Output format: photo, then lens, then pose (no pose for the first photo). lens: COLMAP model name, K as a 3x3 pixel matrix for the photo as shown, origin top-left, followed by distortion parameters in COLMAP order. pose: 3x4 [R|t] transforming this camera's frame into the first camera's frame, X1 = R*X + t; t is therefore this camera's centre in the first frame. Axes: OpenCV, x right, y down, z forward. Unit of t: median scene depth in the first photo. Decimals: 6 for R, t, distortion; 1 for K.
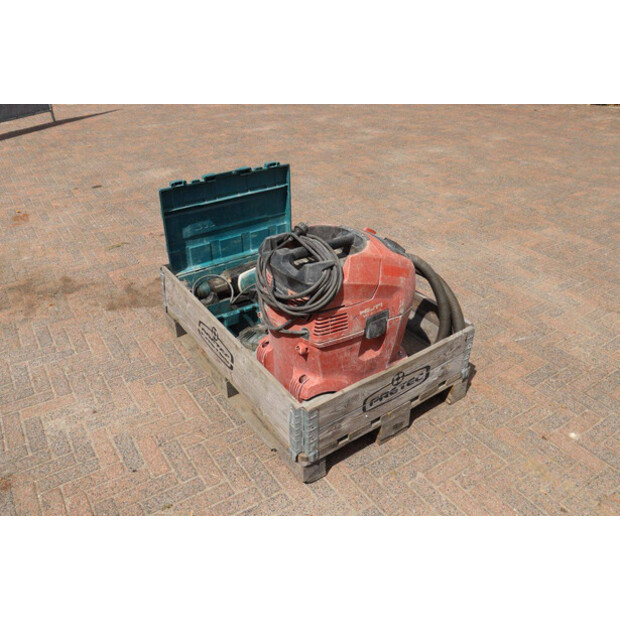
lens RADIAL K [[525.3, 0, 310.0], [0, 525.3, 310.0], [0, 0, 1]] dist [-0.010540, 0.003295]
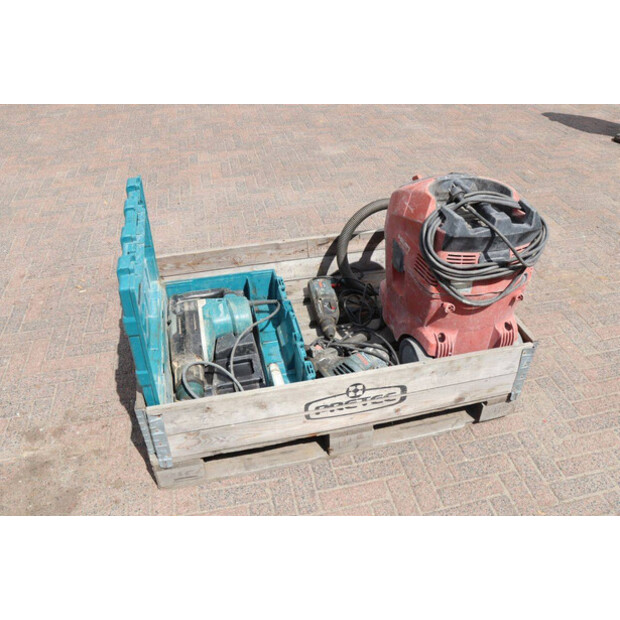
lens RADIAL K [[525.3, 0, 310.0], [0, 525.3, 310.0], [0, 0, 1]] dist [-0.010540, 0.003295]
pose [[0.386039, -0.577897, 0.719033, -0.327081], [0.497375, 0.786846, 0.365365, -0.170934], [-0.776912, 0.216584, 0.591185, 0.276532]]
